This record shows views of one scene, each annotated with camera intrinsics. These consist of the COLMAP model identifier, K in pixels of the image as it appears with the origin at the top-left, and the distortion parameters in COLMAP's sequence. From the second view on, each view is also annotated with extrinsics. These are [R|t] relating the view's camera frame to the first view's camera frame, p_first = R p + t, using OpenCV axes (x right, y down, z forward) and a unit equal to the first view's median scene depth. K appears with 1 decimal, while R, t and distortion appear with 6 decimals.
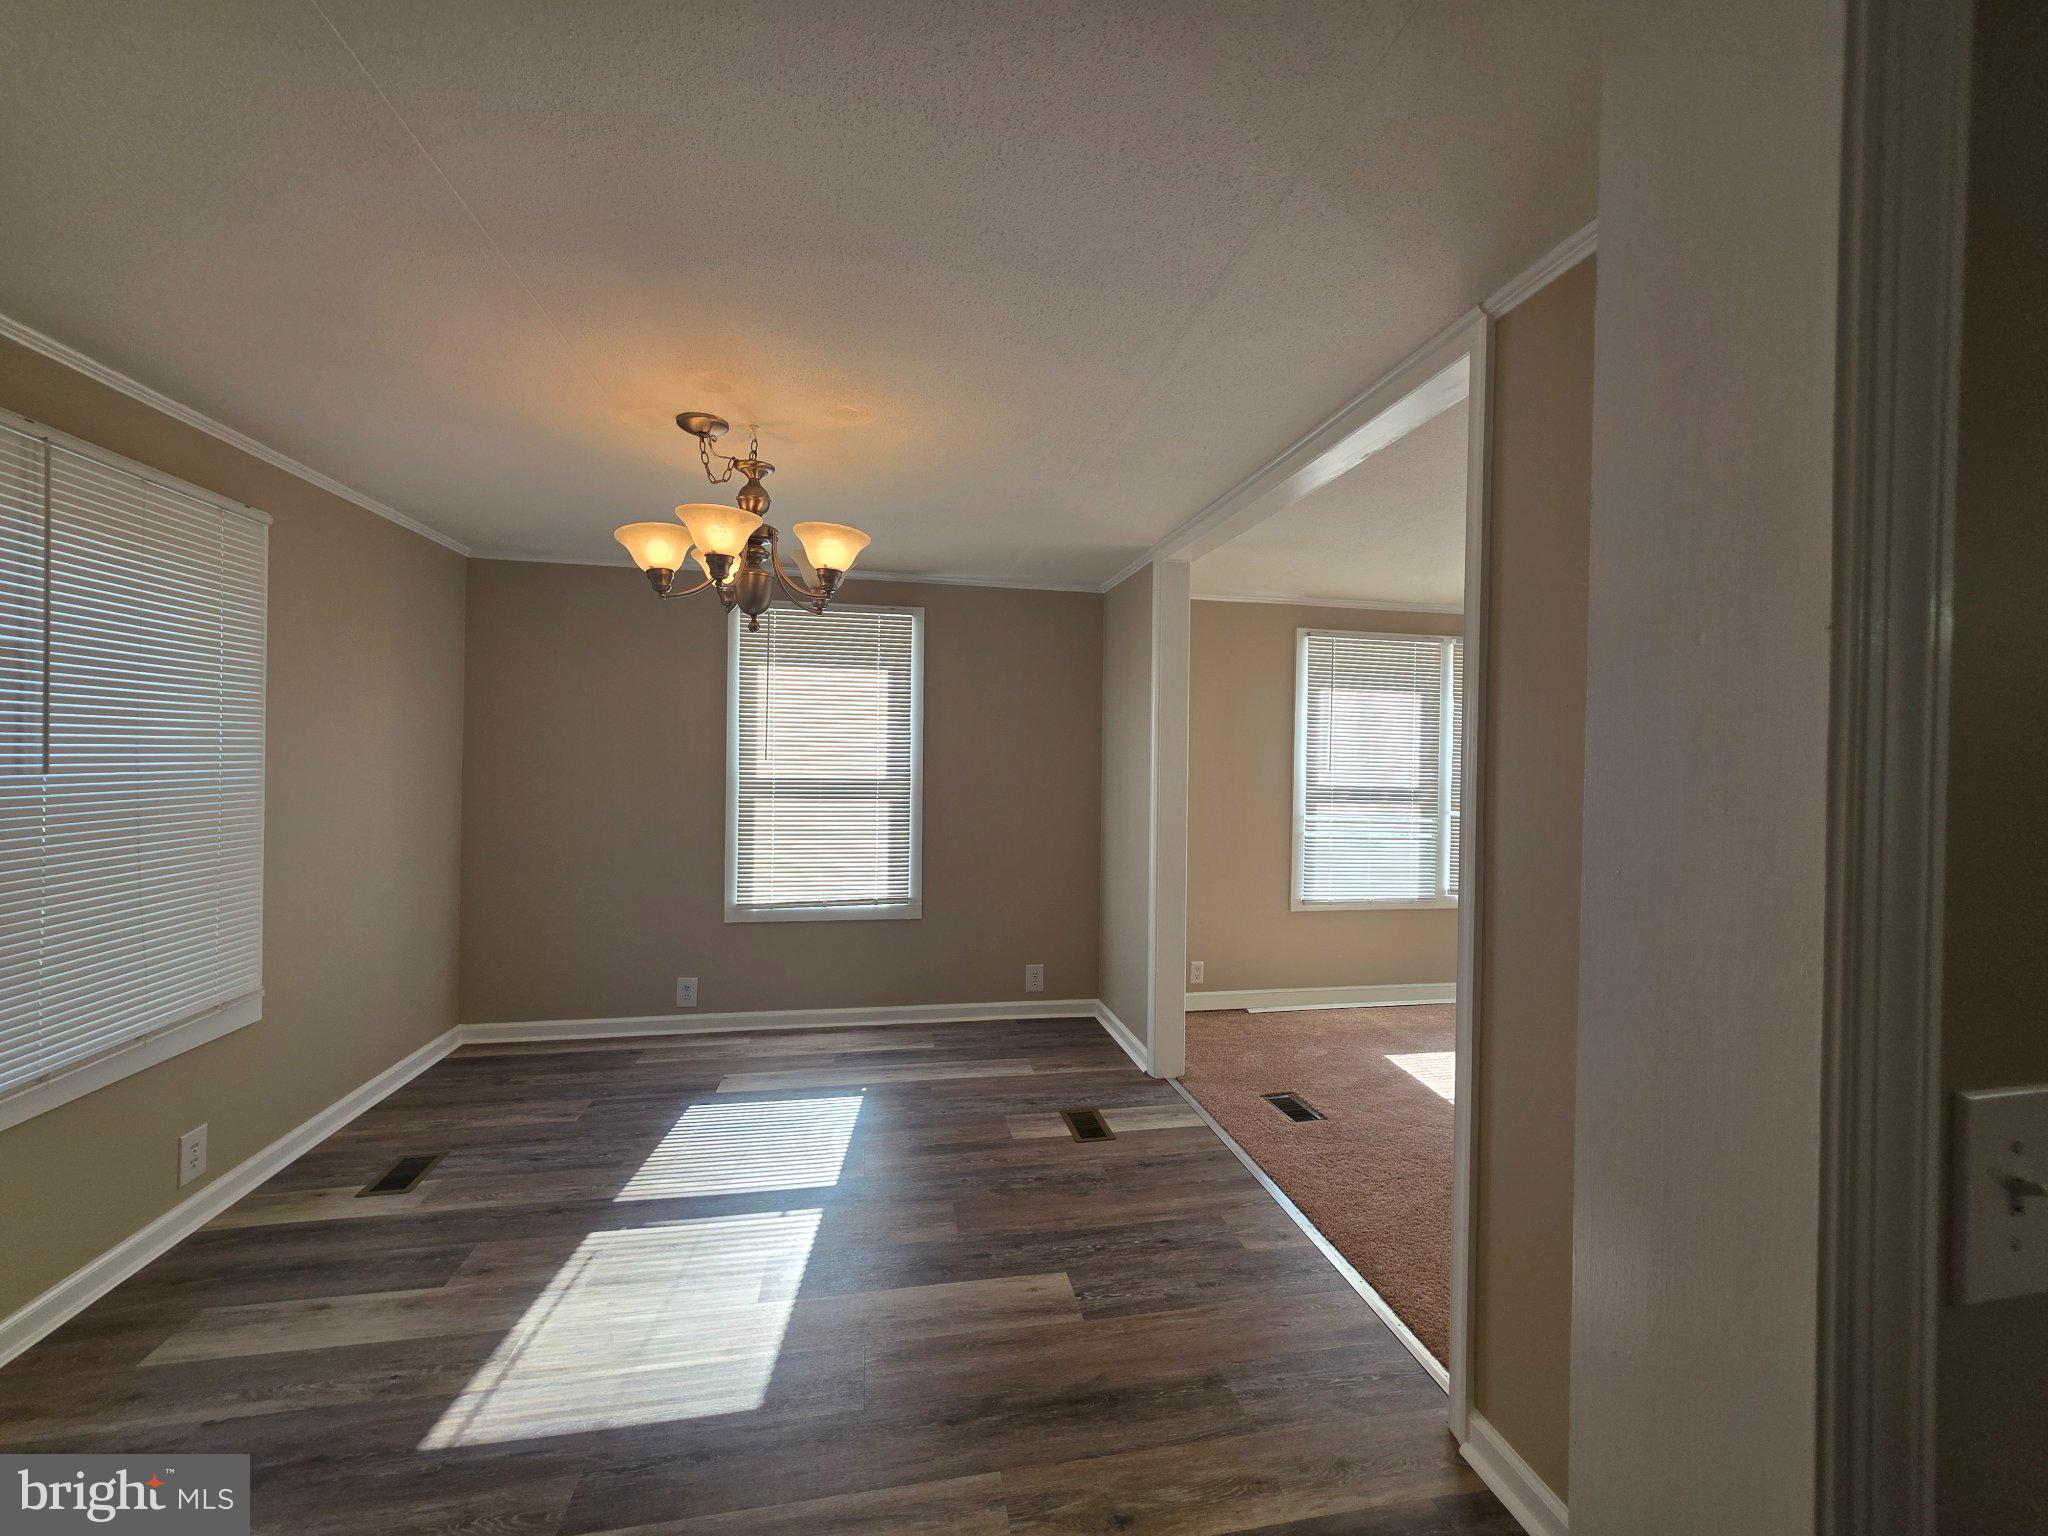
lens RADIAL K [[825.5, 0, 1025.4], [0, 825.5, 762.9], [0, 0, 1]] dist [-0.000761, -0.000086]
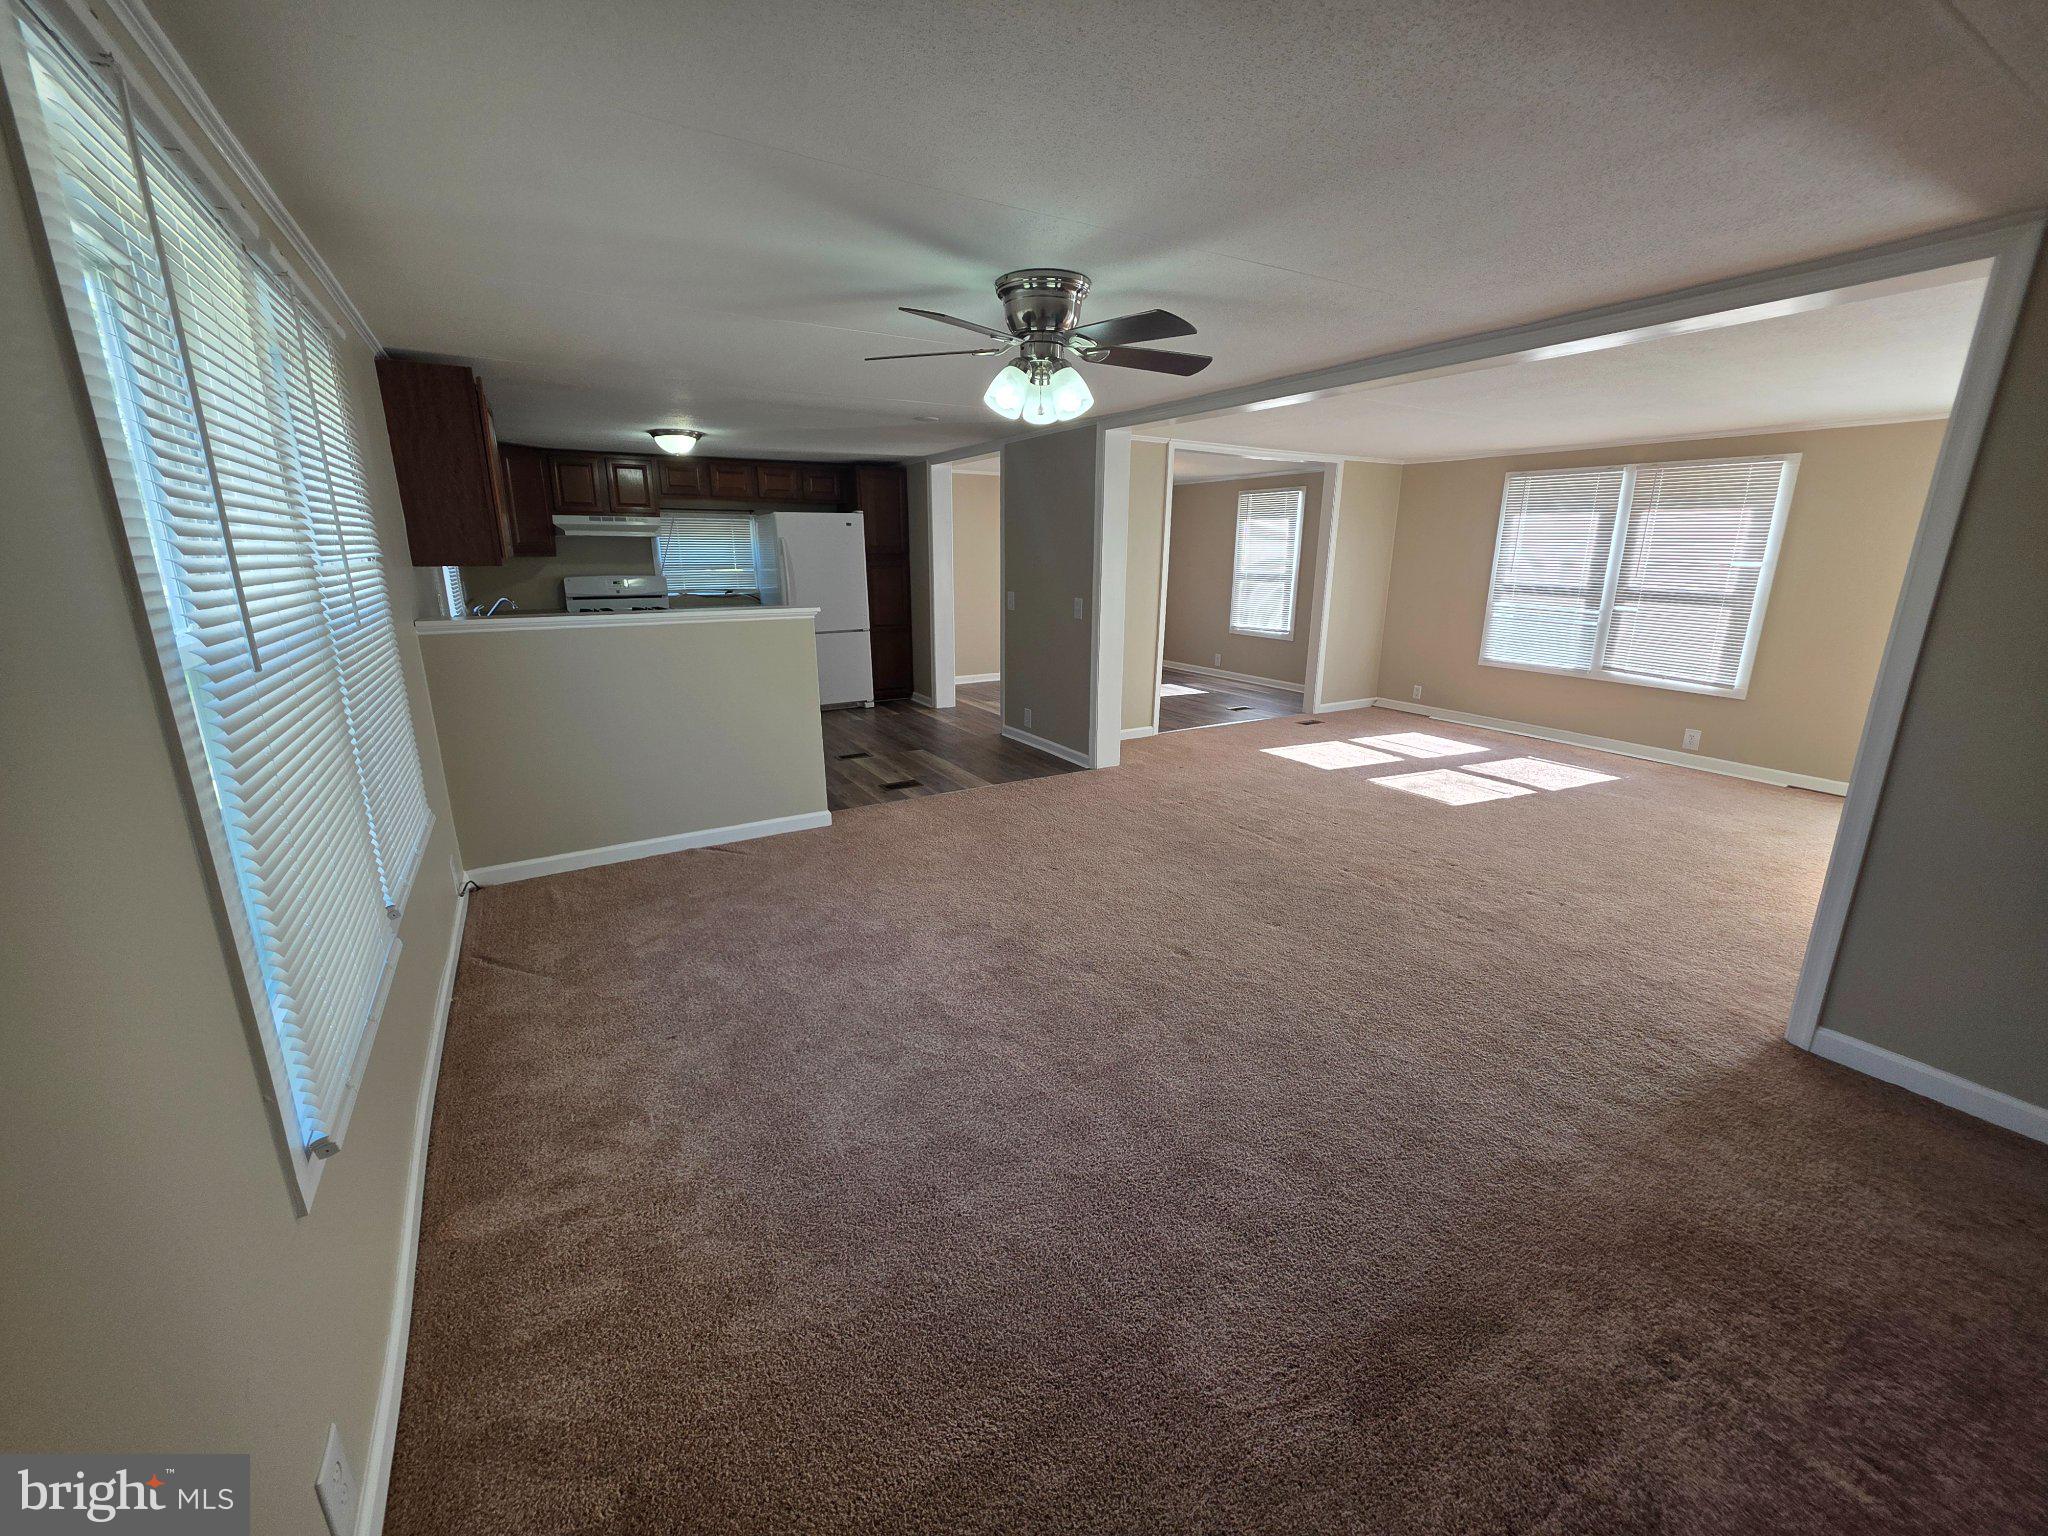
lens RADIAL K [[825.5, 0, 1027.5], [0, 825.5, 772.0], [0, 0, 1]] dist [-0.000761, -0.000086]
pose [[0.343848, 0.230043, -0.910411, 1.498469], [-0.014115, 0.970685, 0.239942, 0.014514], [0.938919, -0.069653, 0.337015, -0.337571]]
